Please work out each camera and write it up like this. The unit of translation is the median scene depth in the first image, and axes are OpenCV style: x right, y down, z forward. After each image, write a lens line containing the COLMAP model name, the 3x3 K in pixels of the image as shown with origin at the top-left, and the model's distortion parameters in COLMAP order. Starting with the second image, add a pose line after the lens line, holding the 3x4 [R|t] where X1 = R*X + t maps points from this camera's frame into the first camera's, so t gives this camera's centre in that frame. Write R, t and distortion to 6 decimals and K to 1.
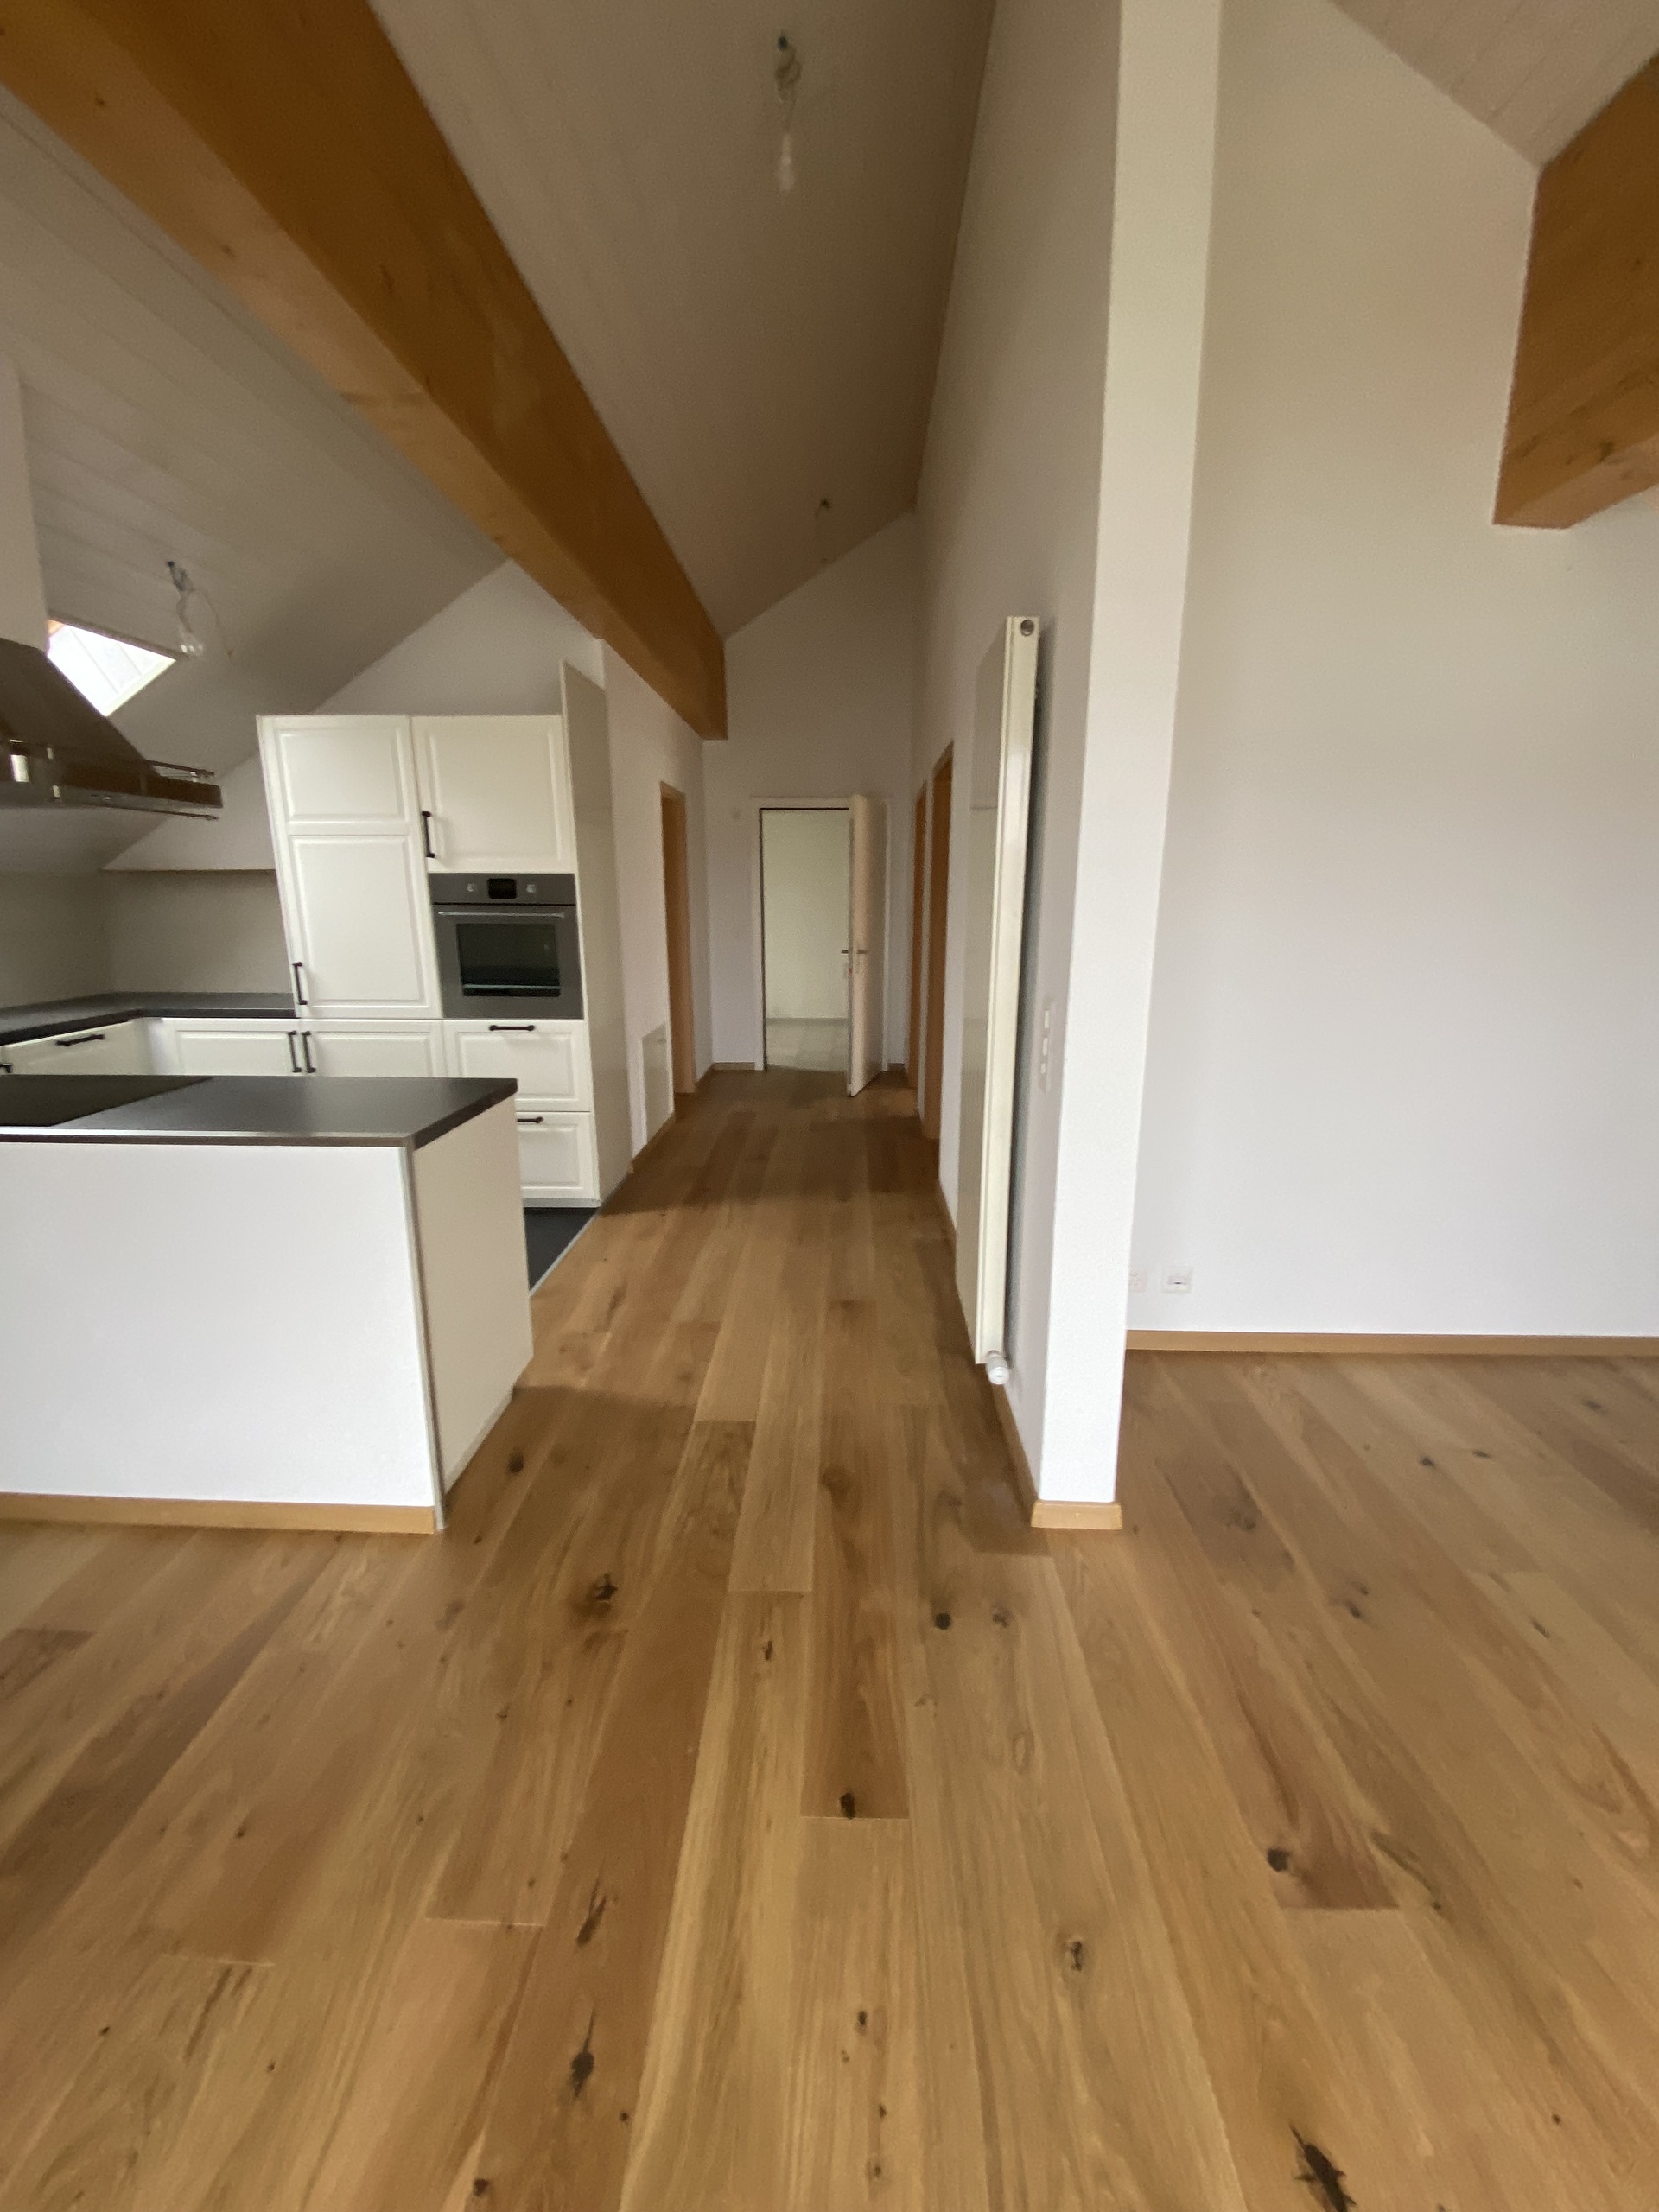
lens RADIAL K [[895.7, 0, 829.5], [0, 895.7, 1106.0], [0, 0, 1]] dist [0.029689, -0.028637]
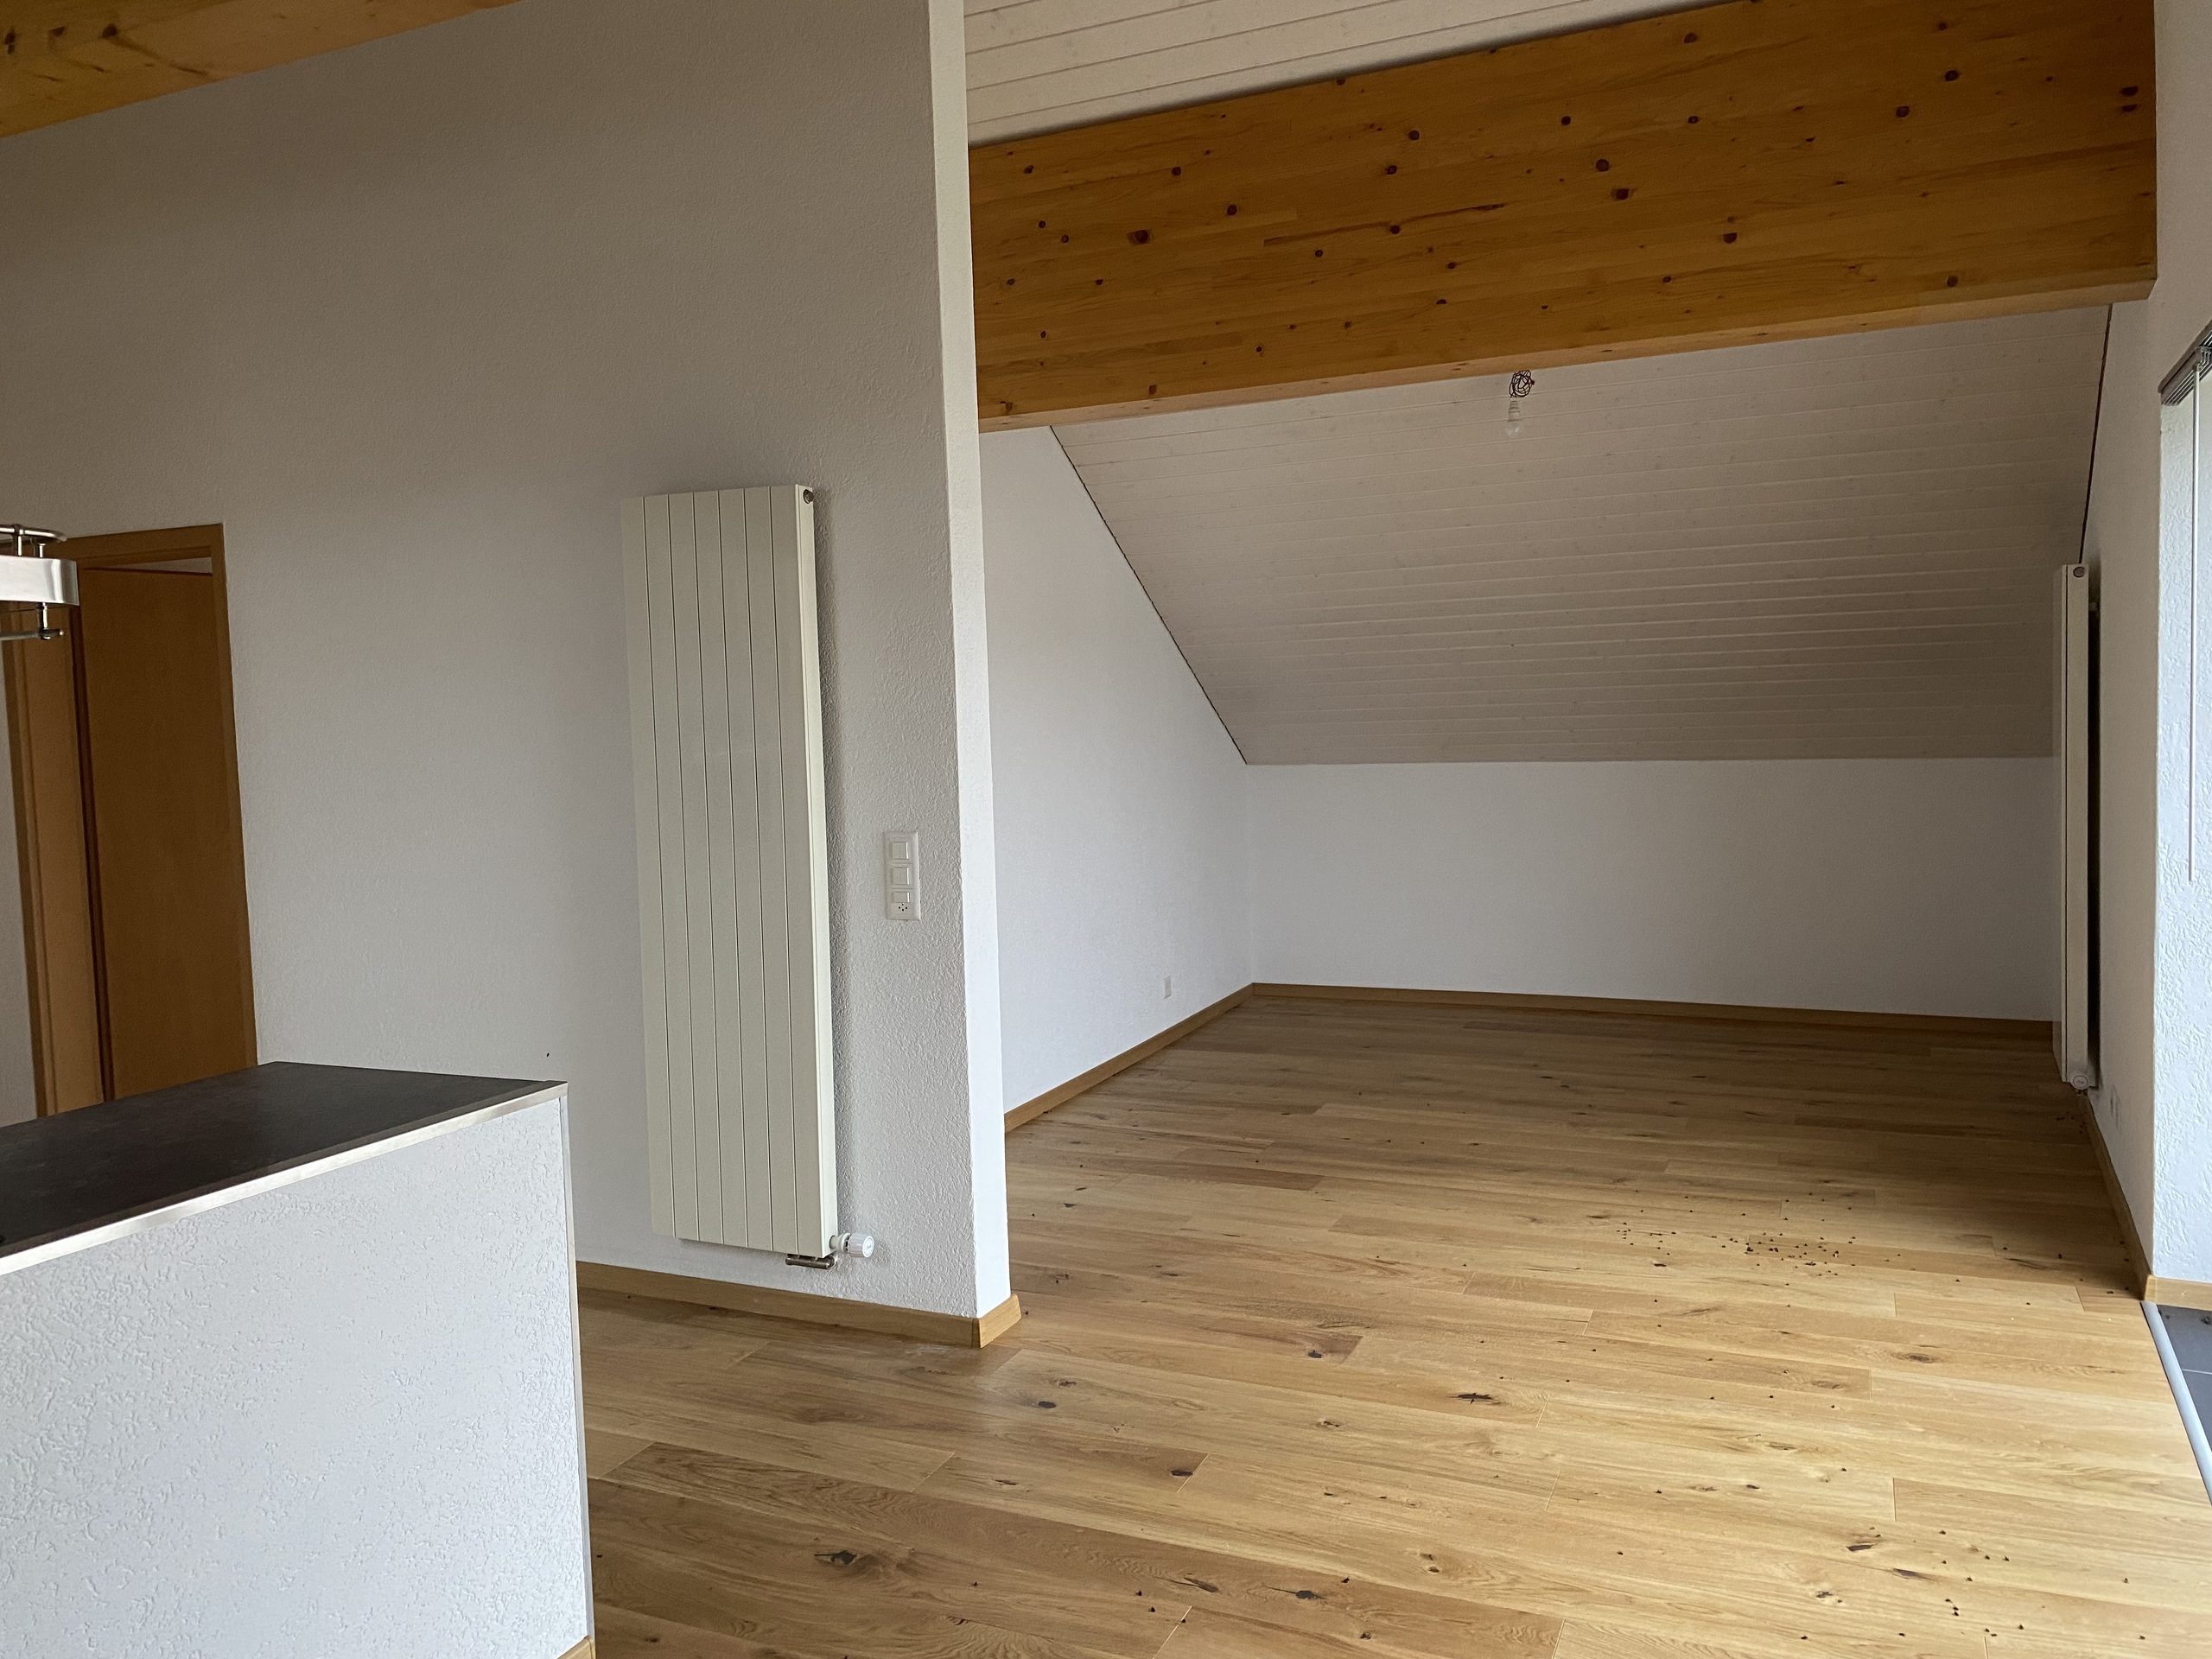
lens RADIAL K [[1687.6, 0, 1089.0], [0, 1687.6, 817.8], [0, 0, 1]] dist [-0.005295, 0.026881]
pose [[0.389714, -0.079887, 0.917464, -0.898784], [0.241024, 0.970354, -0.017888, -0.029830], [-0.888837, 0.228102, 0.397415, 0.004154]]
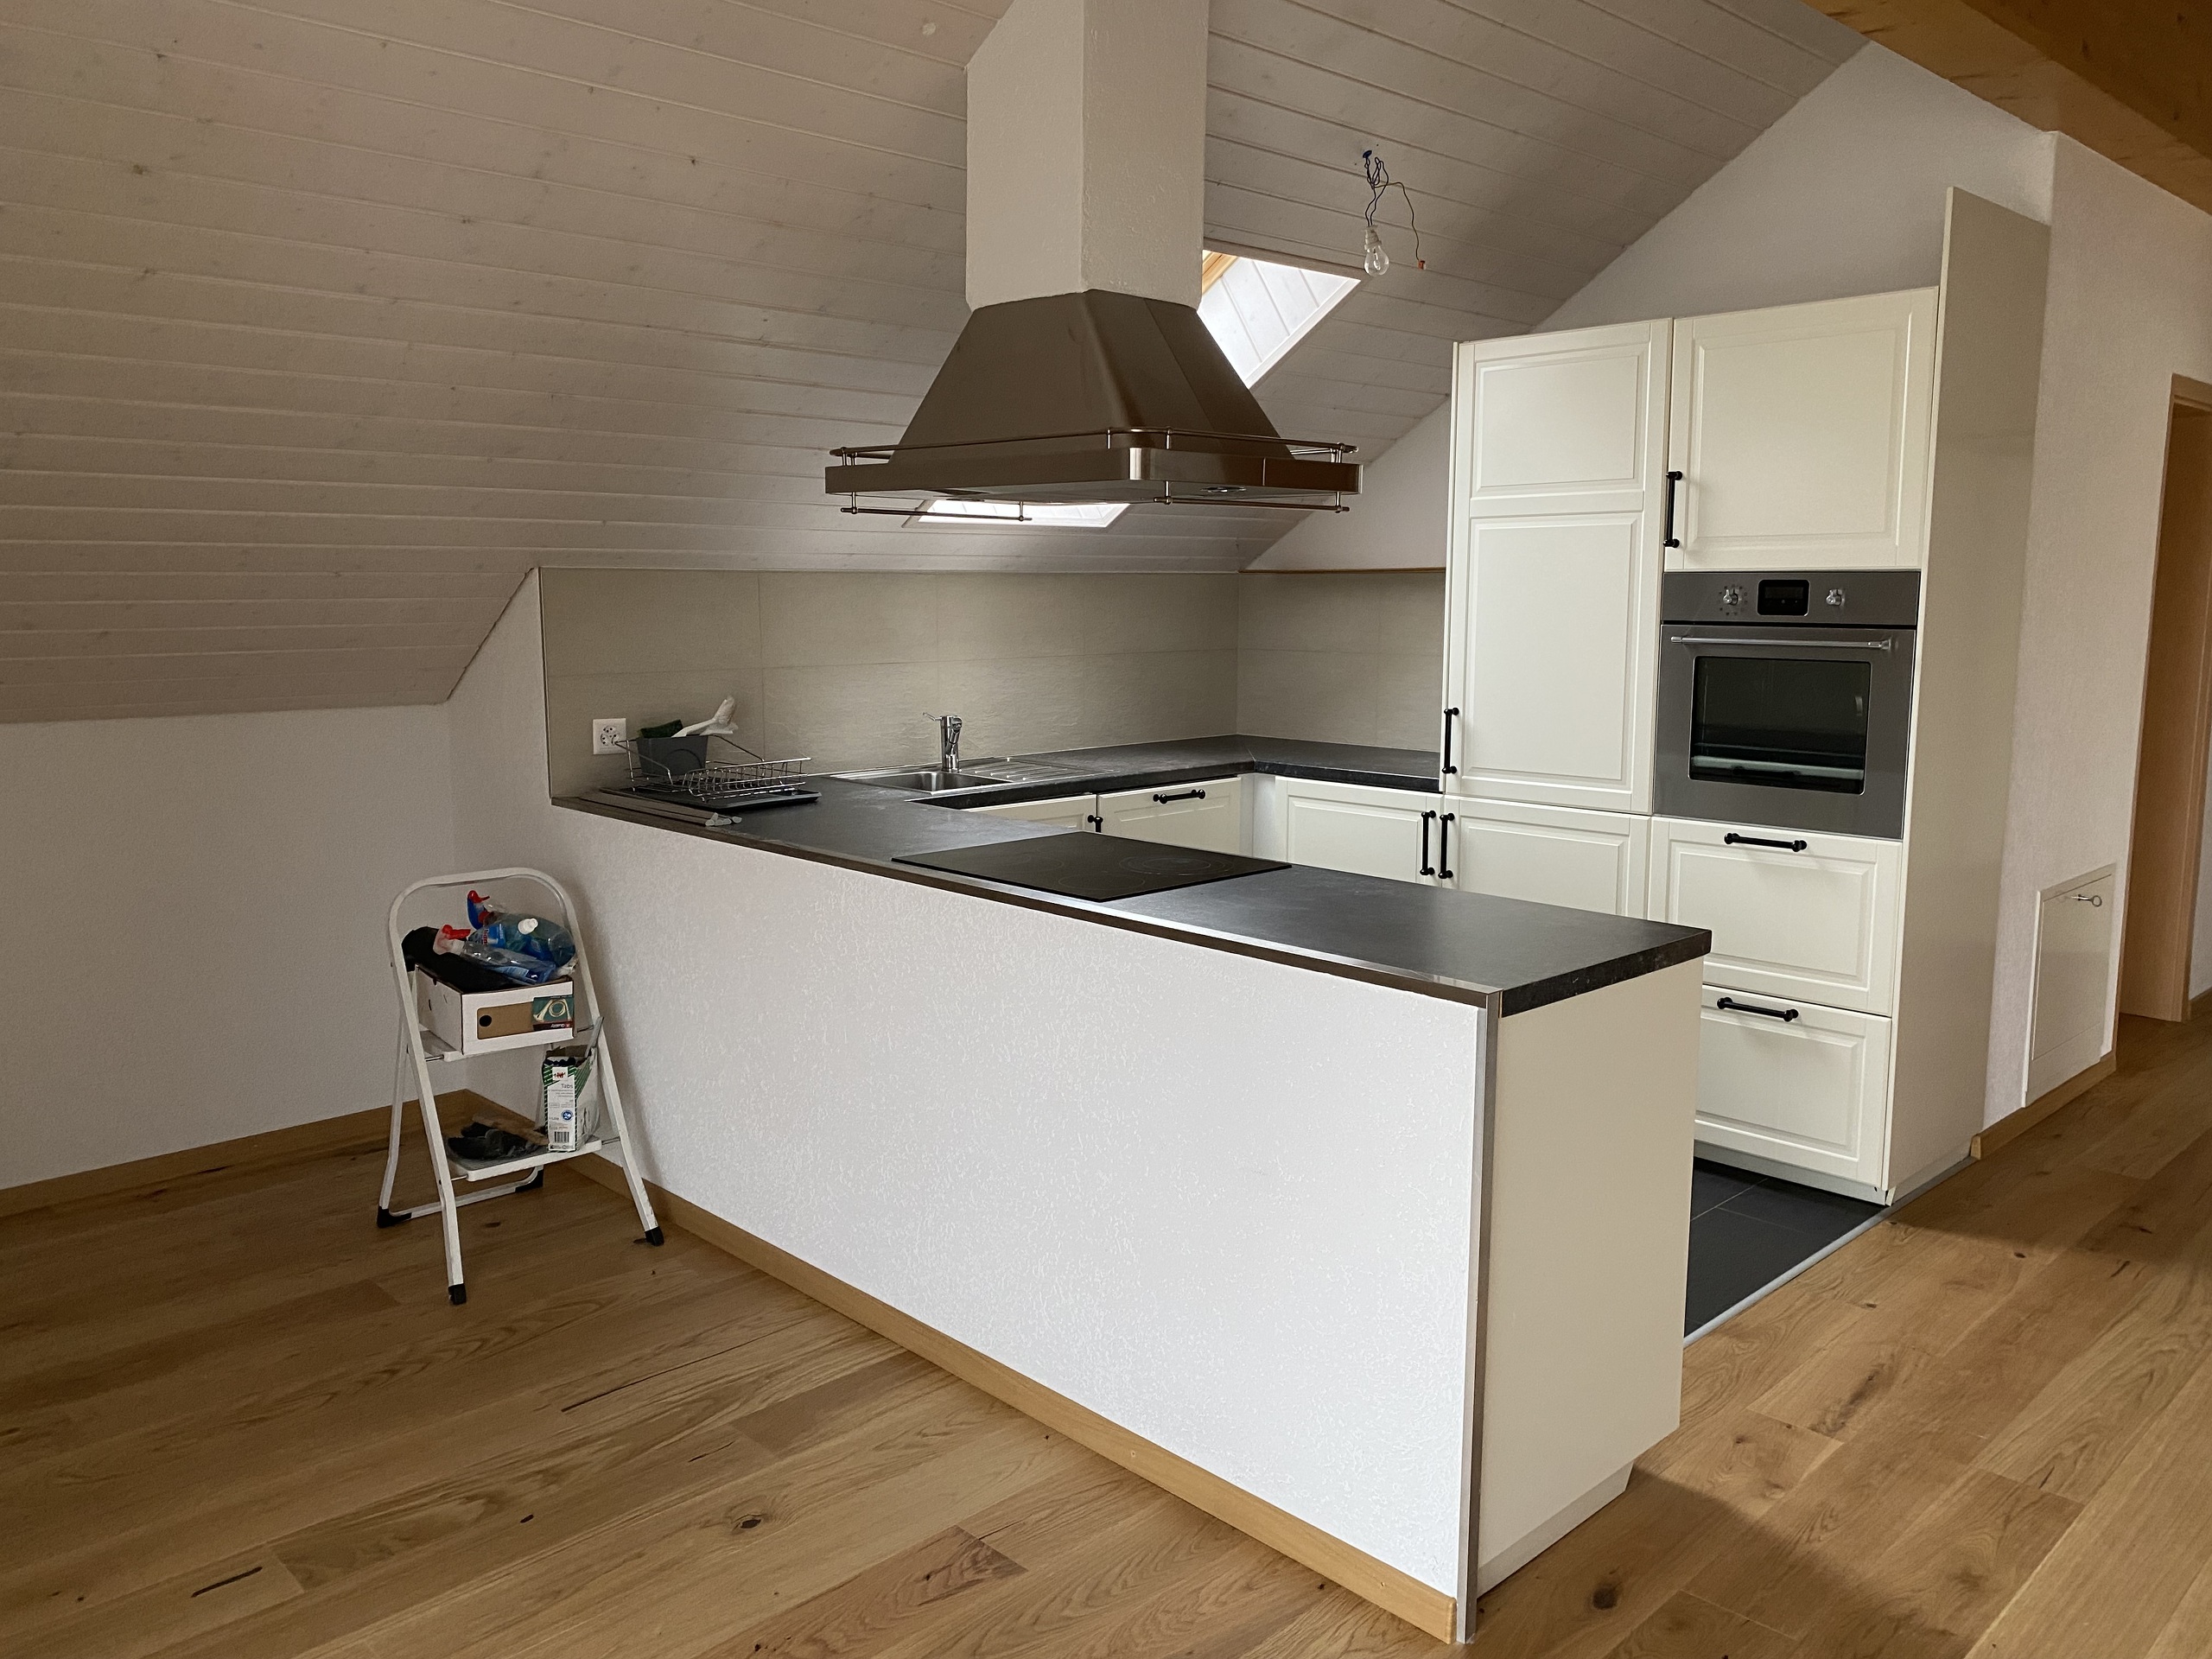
lens RADIAL K [[1687.6, 0, 1089.0], [0, 1687.6, 817.8], [0, 0, 1]] dist [-0.005295, 0.026881]
pose [[0.712575, 0.097116, -0.694842, 0.083866], [-0.161960, 0.986393, -0.028228, -0.005487], [0.682646, 0.132651, 0.718609, -0.043383]]
